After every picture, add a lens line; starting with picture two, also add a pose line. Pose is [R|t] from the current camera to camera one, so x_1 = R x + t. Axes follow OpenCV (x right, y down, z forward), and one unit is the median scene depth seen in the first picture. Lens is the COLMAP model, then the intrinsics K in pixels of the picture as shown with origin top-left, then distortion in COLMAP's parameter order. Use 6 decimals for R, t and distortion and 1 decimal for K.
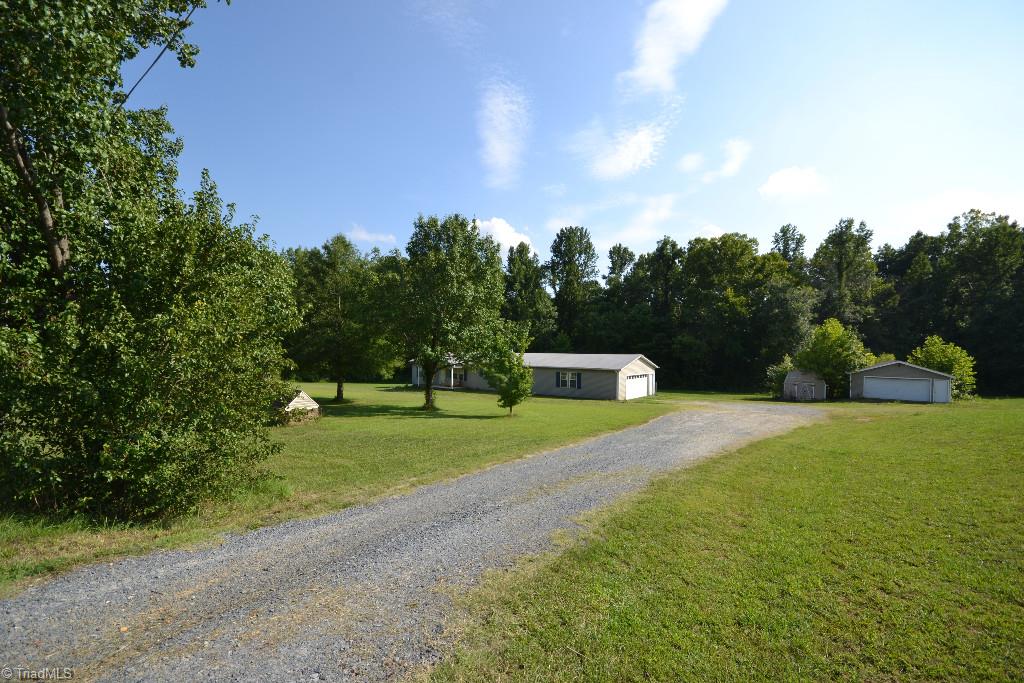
lens RADIAL K [[454.7, 0, 504.4], [0, 454.7, 353.2], [0, 0, 1]] dist [0.003443, -0.005891]
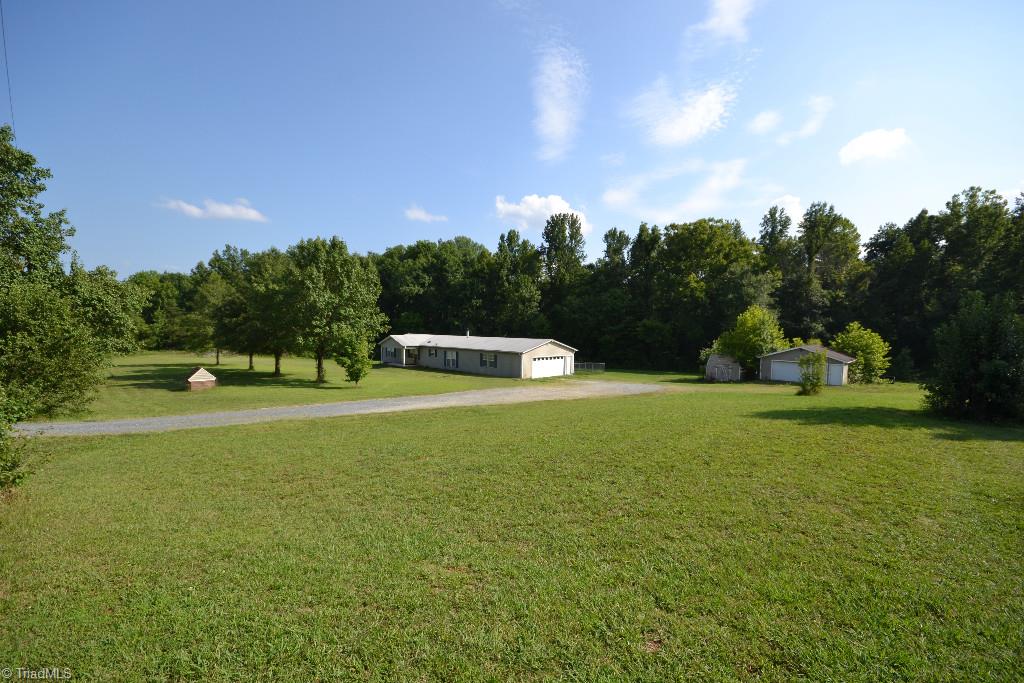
lens RADIAL K [[454.7, 0, 504.6], [0, 454.7, 352.4], [0, 0, 1]] dist [0.003443, -0.005891]
pose [[0.993450, 0.010182, -0.113812, 0.173111], [-0.004569, 0.998765, 0.049472, -0.011307], [0.114175, -0.048628, 0.992270, -0.087865]]
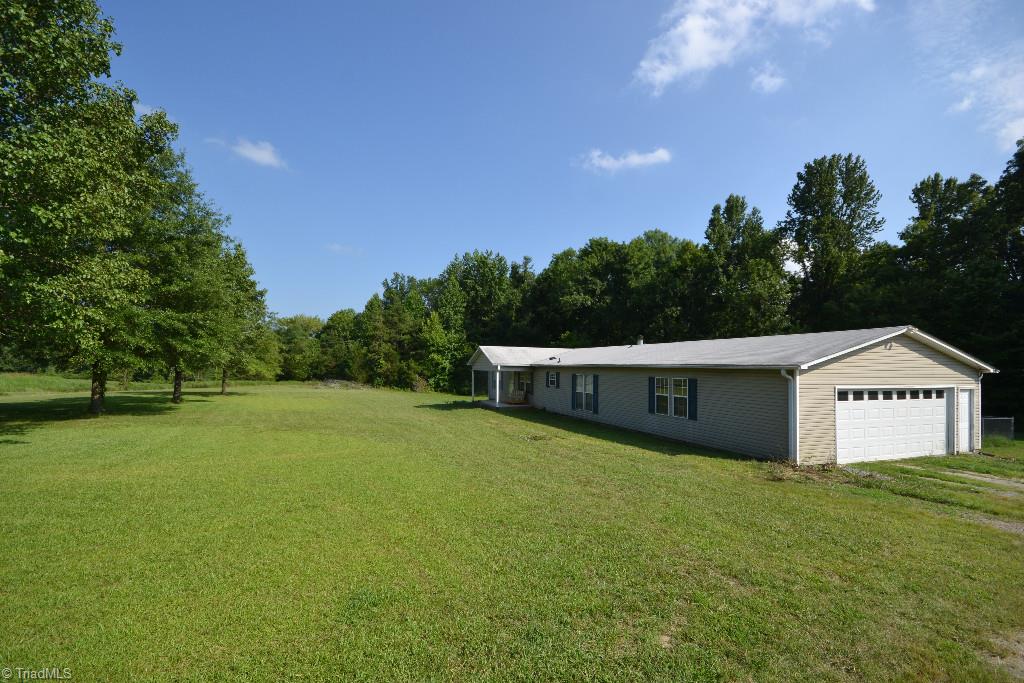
lens RADIAL K [[454.7, 0, 507.0], [0, 454.7, 354.5], [0, 0, 1]] dist [0.003443, -0.005891]
pose [[0.848846, -0.014551, -0.528440, 0.126629], [-0.007255, 0.999206, -0.039168, 0.021057], [0.528590, 0.037082, 0.848067, 0.318085]]
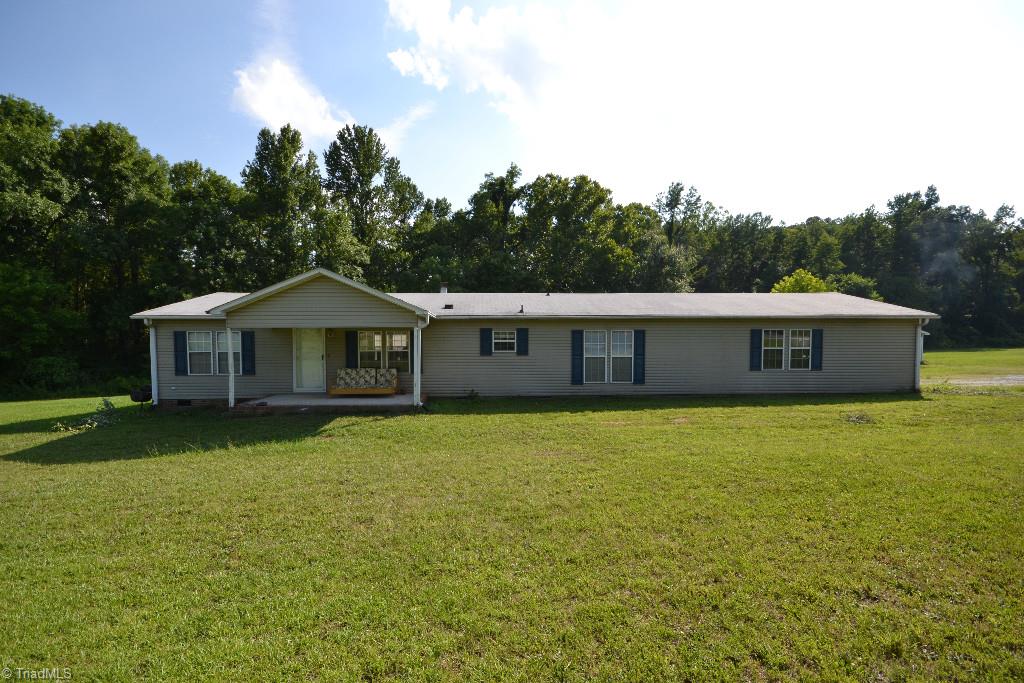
lens RADIAL K [[454.7, 0, 498.9], [0, 454.7, 354.3], [0, 0, 1]] dist [0.003443, -0.005891]
pose [[0.763529, -0.038773, 0.644608, -0.157044], [0.019676, 0.999129, 0.036791, 0.024398], [-0.645474, -0.015407, 0.763627, 0.475580]]
